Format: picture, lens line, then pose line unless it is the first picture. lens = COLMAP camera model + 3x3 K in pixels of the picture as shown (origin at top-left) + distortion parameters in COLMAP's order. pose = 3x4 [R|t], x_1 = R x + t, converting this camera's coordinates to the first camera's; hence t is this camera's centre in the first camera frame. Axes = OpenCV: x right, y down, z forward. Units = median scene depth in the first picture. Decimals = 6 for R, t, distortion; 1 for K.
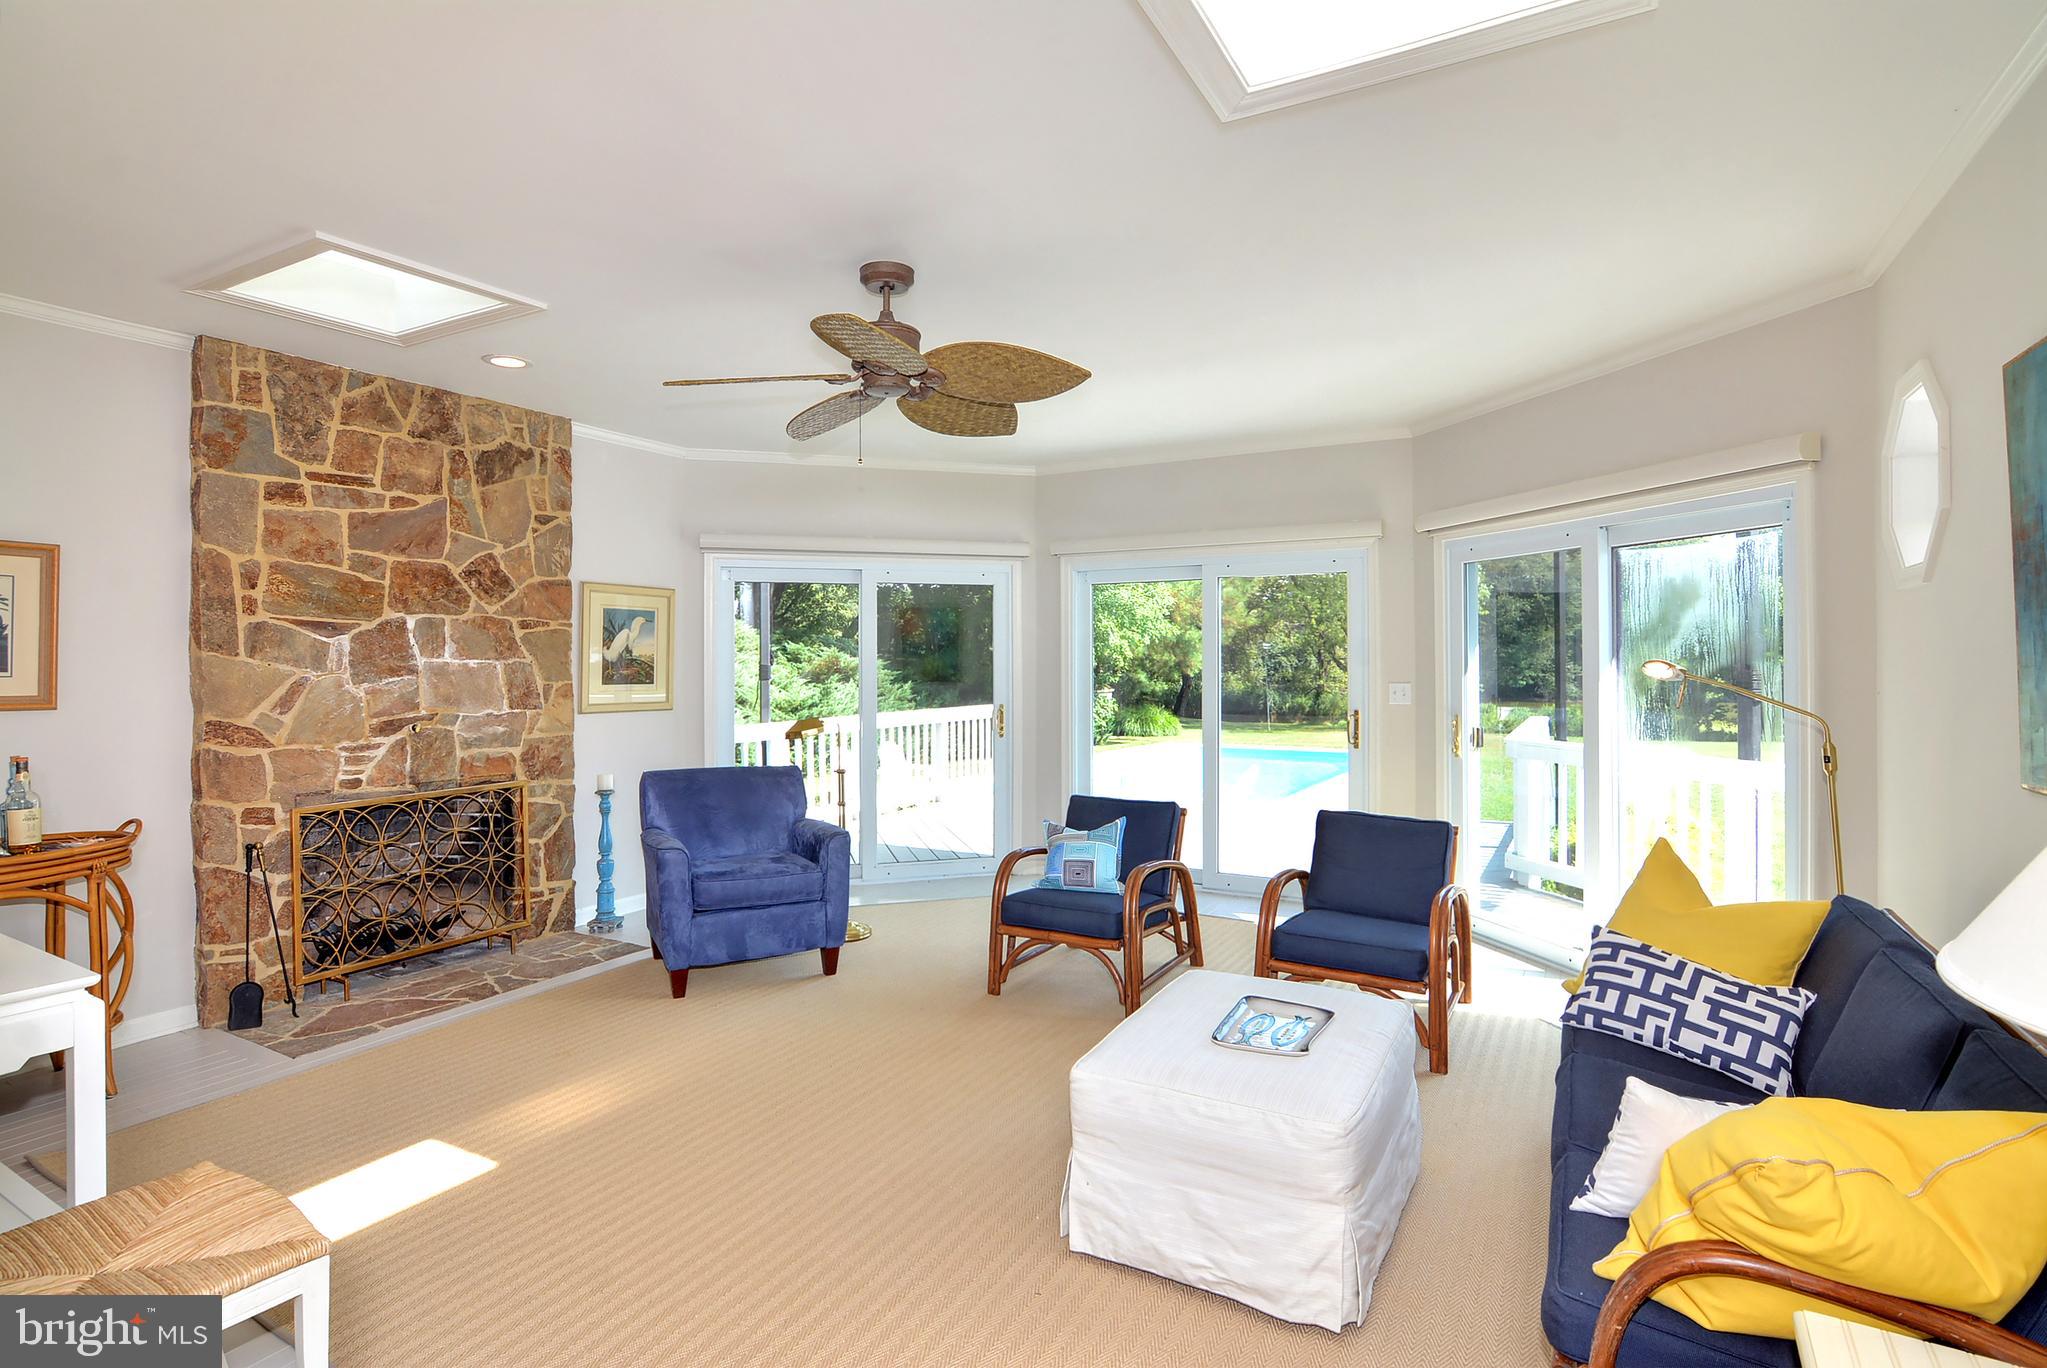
lens RADIAL K [[1005.8, 0, 1030.7], [0, 1005.8, 654.2], [0, 0, 1]] dist [-0.029908, 0.008036]
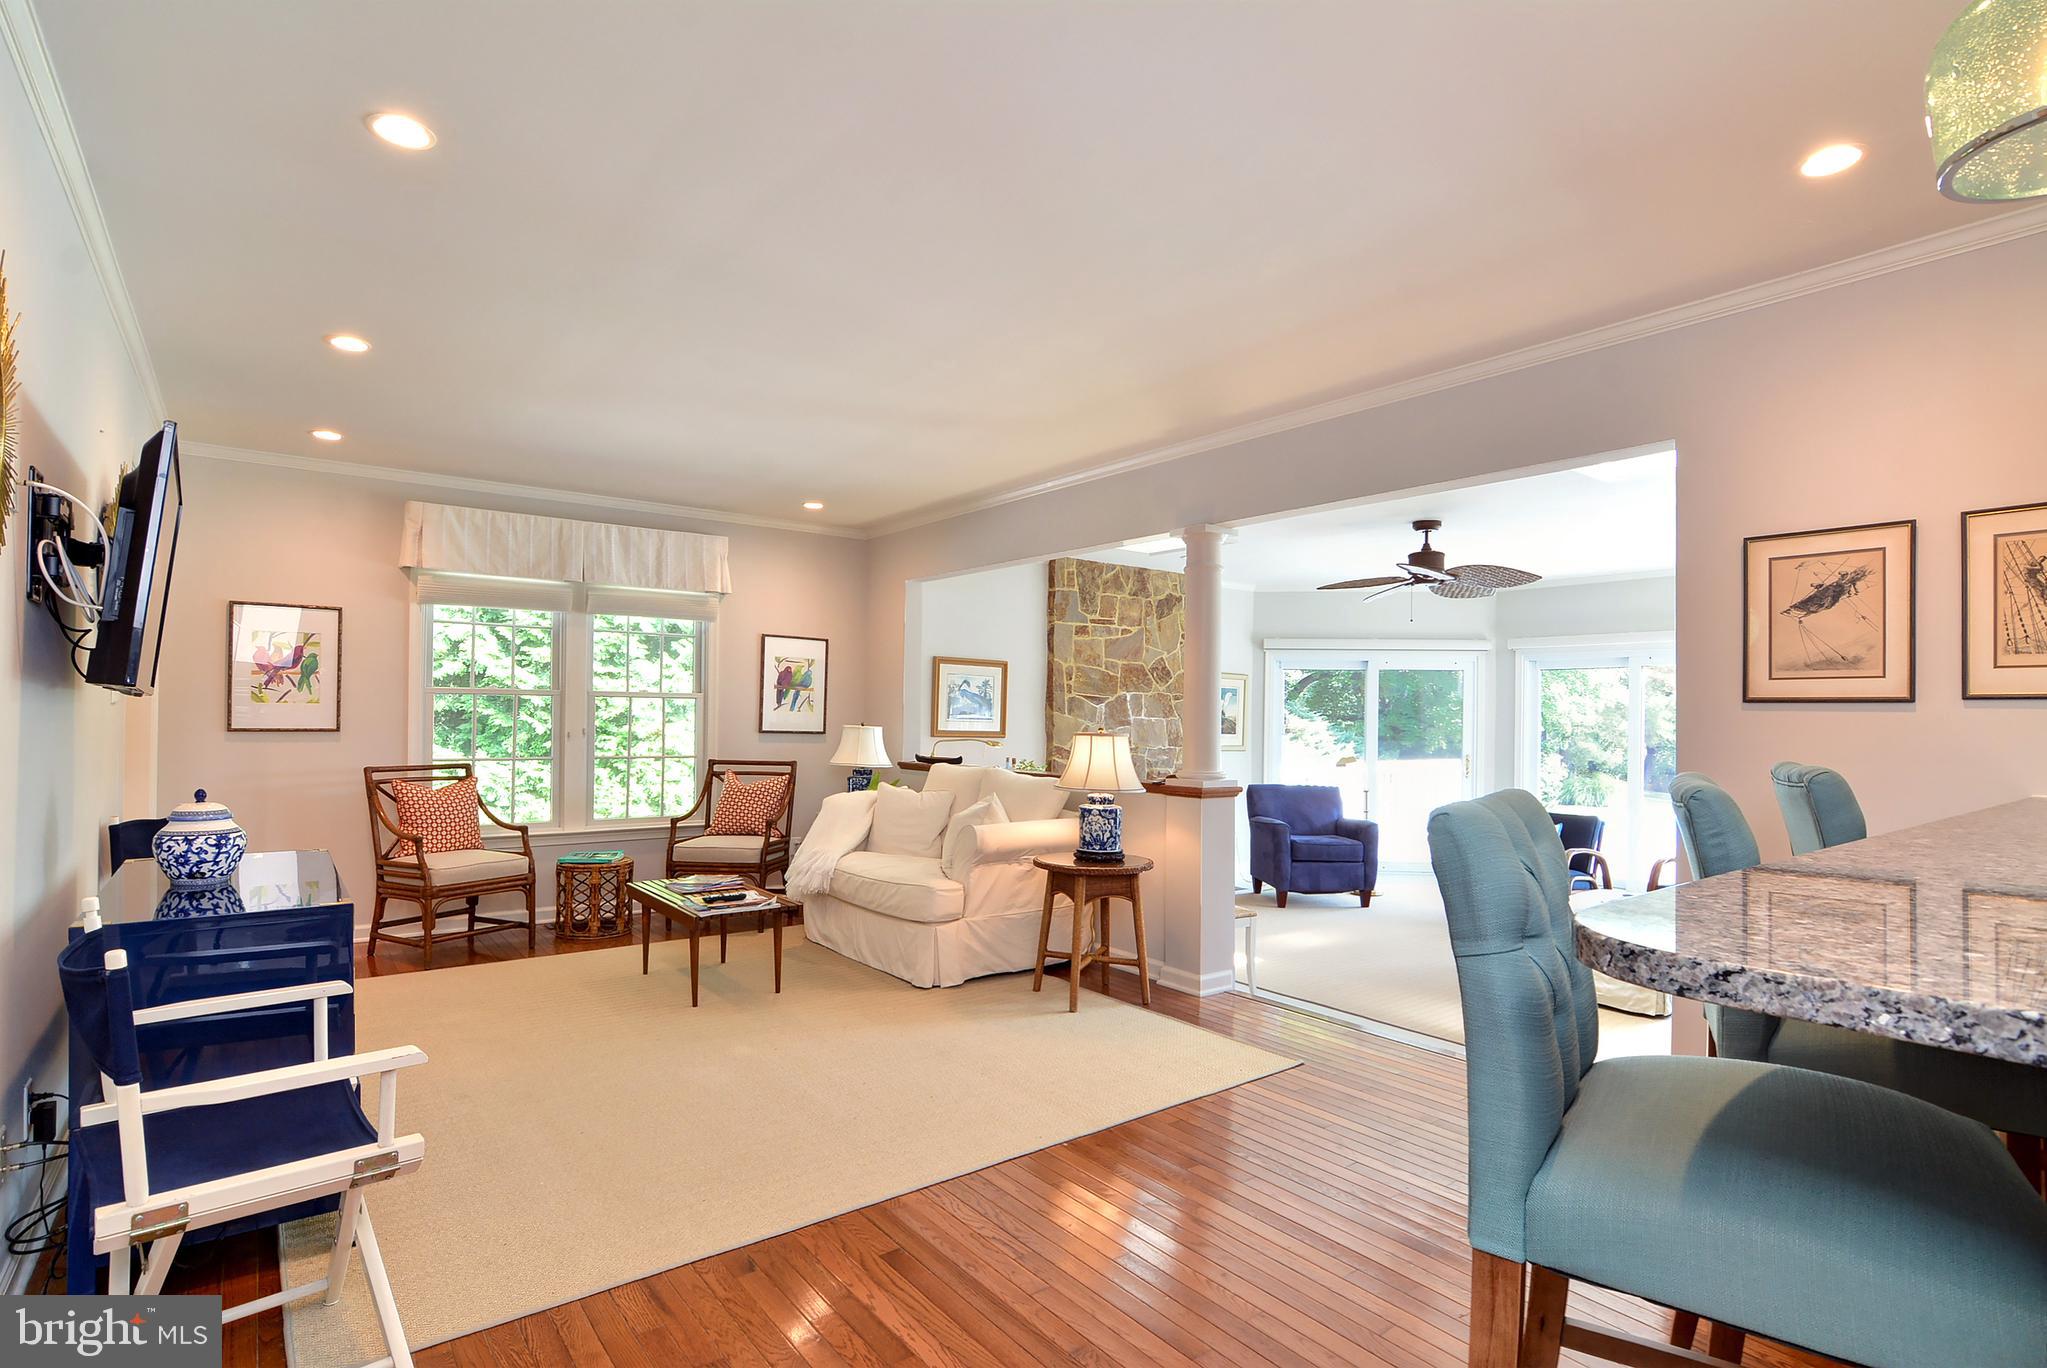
lens RADIAL K [[1005.8, 0, 1034.0], [0, 1005.8, 714.5], [0, 0, 1]] dist [-0.029908, 0.008036]
pose [[0.918134, 0.014057, -0.396021, -0.047726], [-0.015054, 0.999887, 0.000588, 0.002146], [0.395984, 0.005422, 0.918241, -0.763634]]
